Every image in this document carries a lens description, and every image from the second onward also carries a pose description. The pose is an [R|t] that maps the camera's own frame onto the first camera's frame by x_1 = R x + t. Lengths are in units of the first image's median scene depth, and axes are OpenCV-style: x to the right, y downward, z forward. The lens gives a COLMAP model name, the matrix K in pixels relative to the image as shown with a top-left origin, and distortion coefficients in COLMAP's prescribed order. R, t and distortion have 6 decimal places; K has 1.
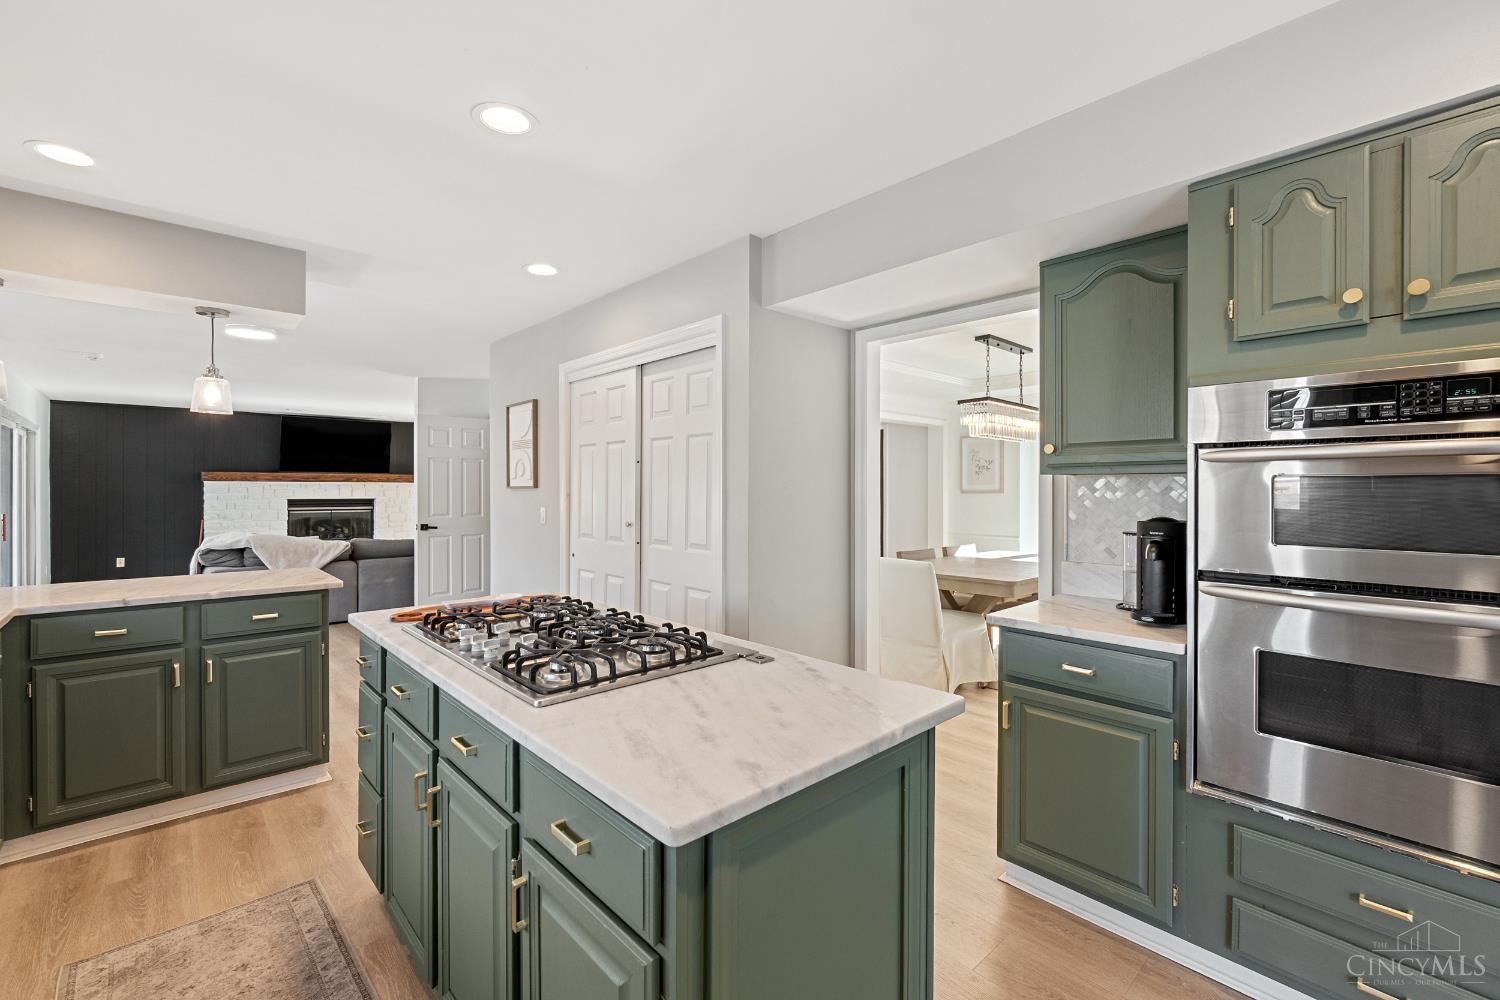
lens RADIAL K [[641.5, 0, 746.9], [0, 641.5, 495.6], [0, 0, 1]] dist [-0.002588, -0.000268]
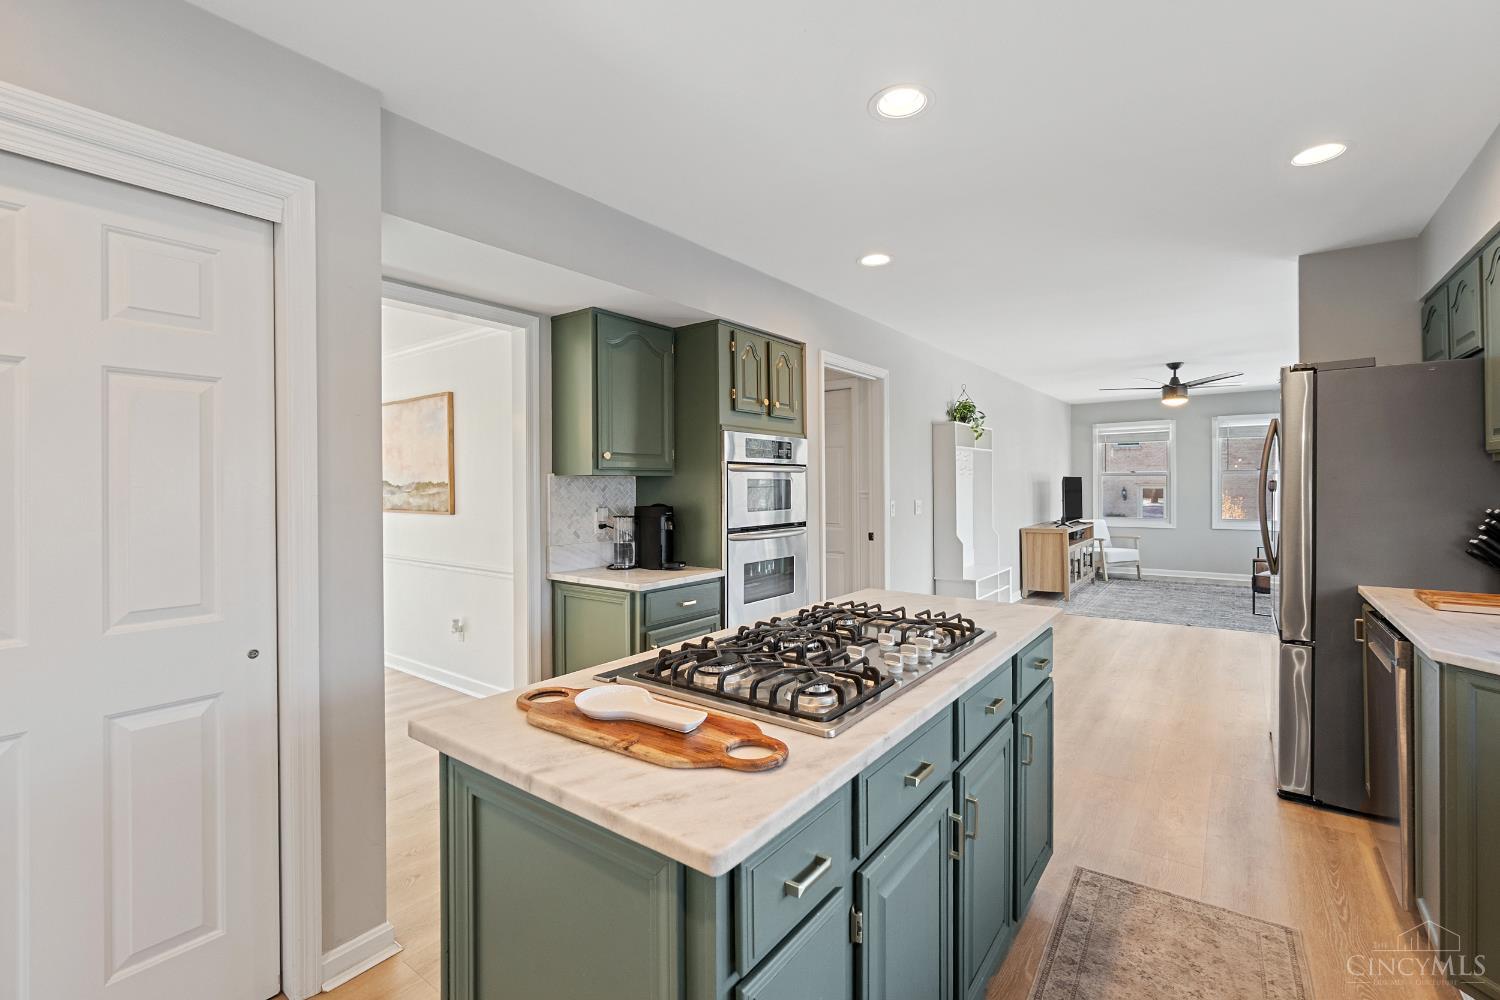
lens RADIAL K [[651.1, 0, 751.3], [0, 651.1, 483.9], [0, 0, 1]] dist [-0.010752, -0.000052]
pose [[-0.178701, 0.002469, 0.983900, -0.540304], [0.017301, 0.999850, 0.000633, -0.006827], [-0.983751, 0.017135, -0.178717, 0.581905]]
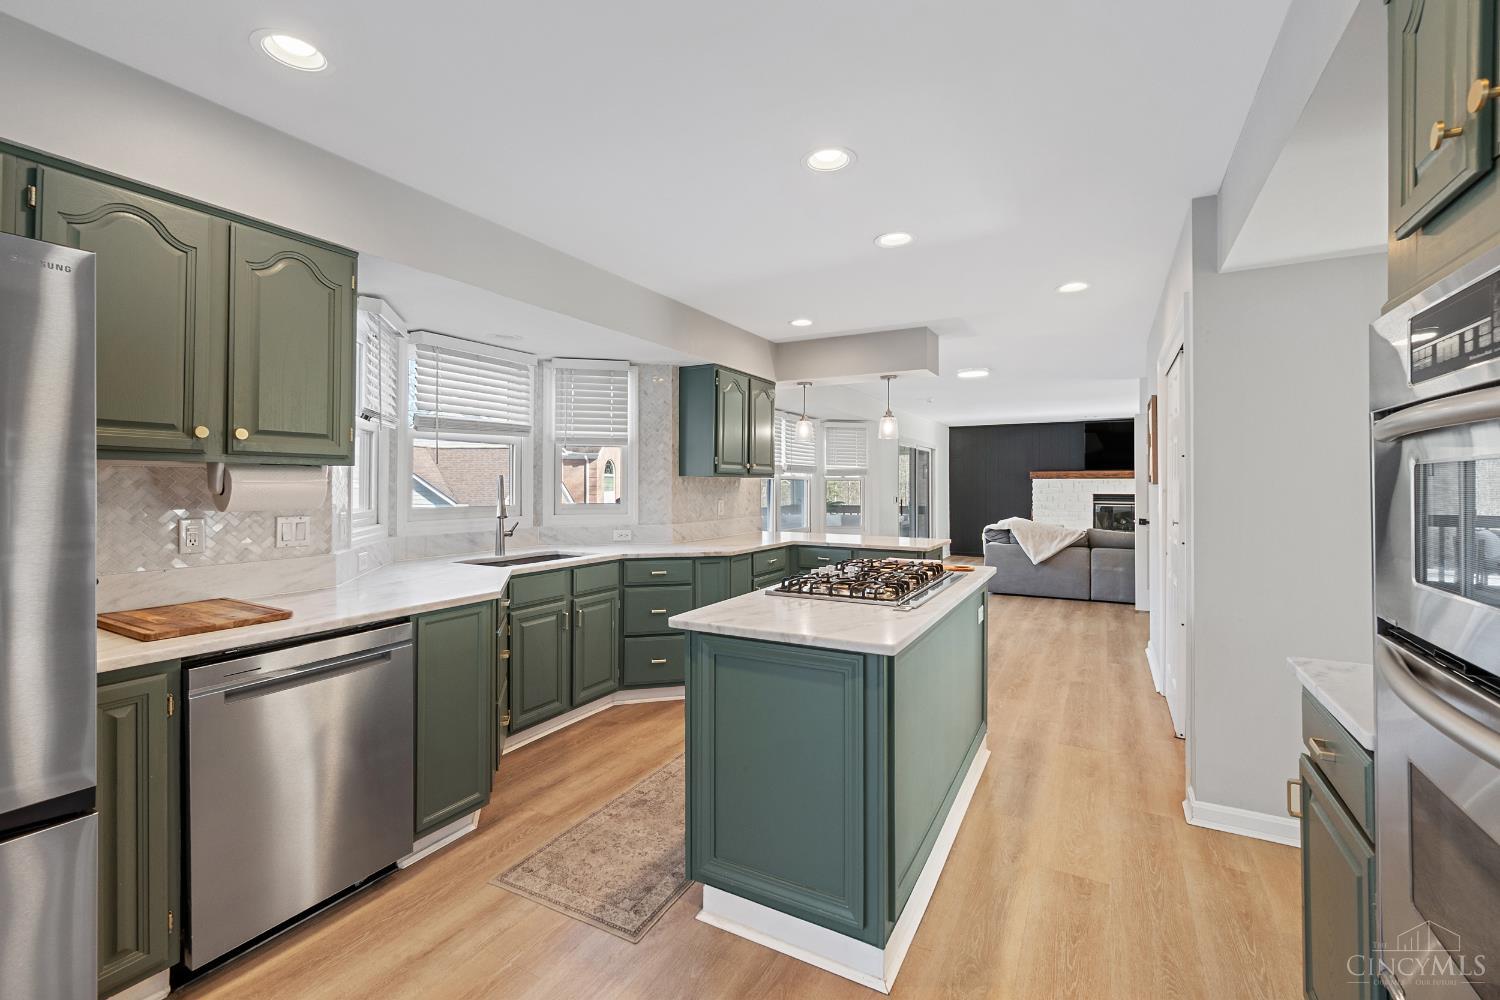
lens RADIAL K [[651.1, 0, 751.3], [0, 651.1, 483.9], [0, 0, 1]] dist [-0.010752, -0.000052]
pose [[0.320656, -0.000509, -0.947196, 0.500498], [-0.011123, 0.999929, -0.004303, -0.001027], [0.947130, 0.011915, 0.320627, 0.102365]]
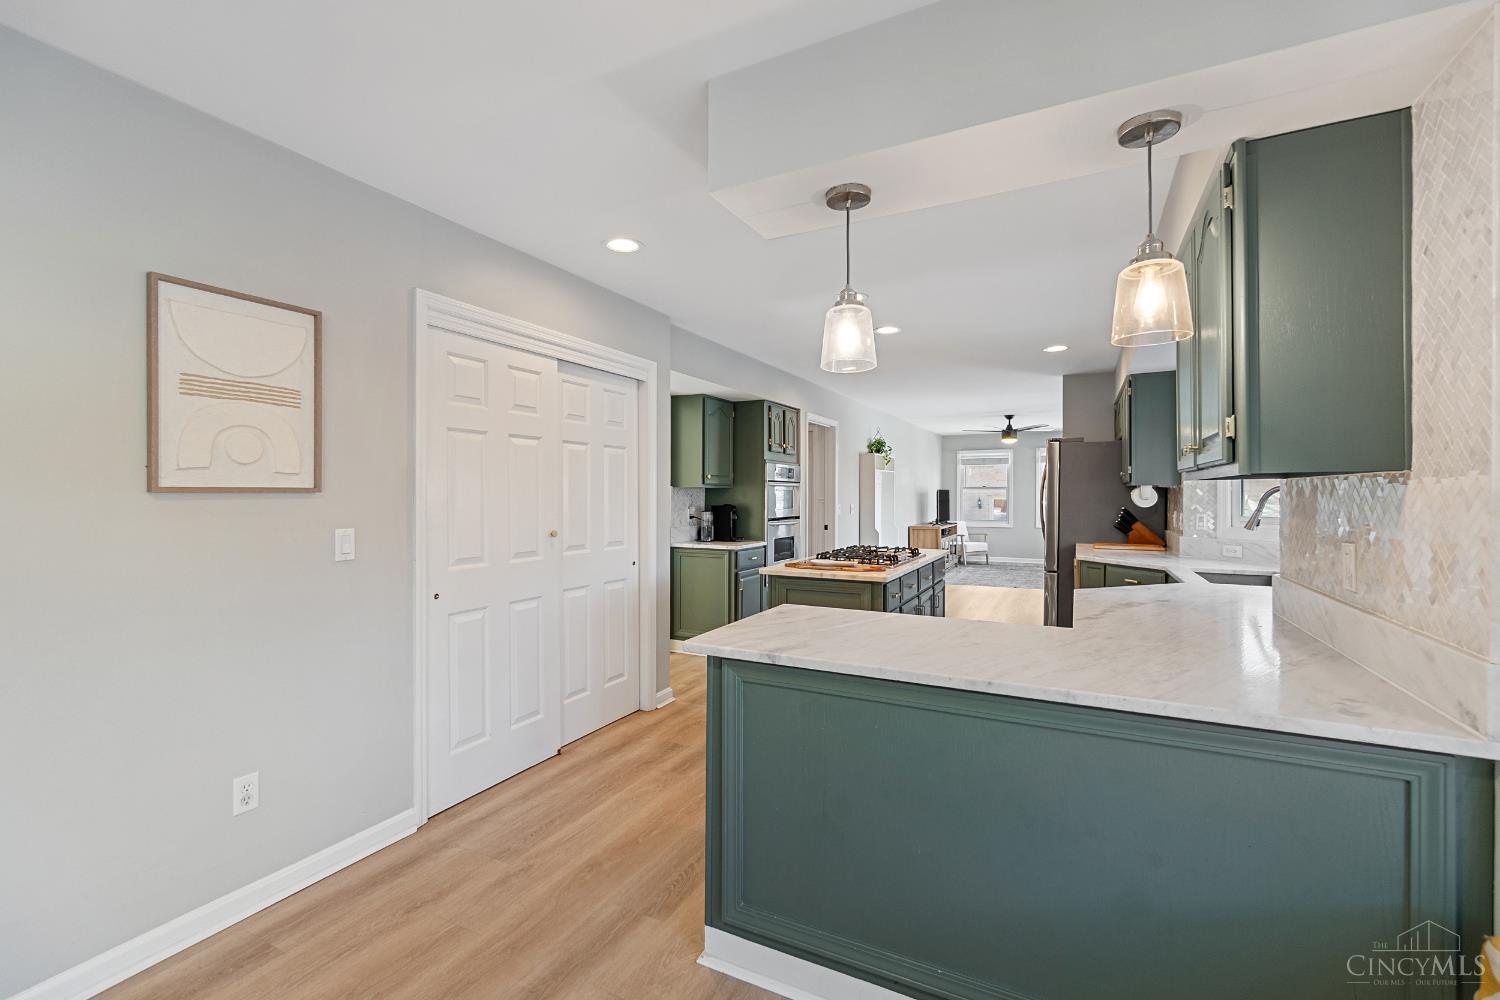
lens RADIAL K [[641.5, 0, 746.9], [0, 641.5, 495.6], [0, 0, 1]] dist [-0.002588, -0.000268]
pose [[-0.345129, -0.003111, 0.938550, -1.081292], [0.008207, 0.999946, 0.006332, -0.010528], [-0.938519, 0.009888, -0.345085, 1.025339]]
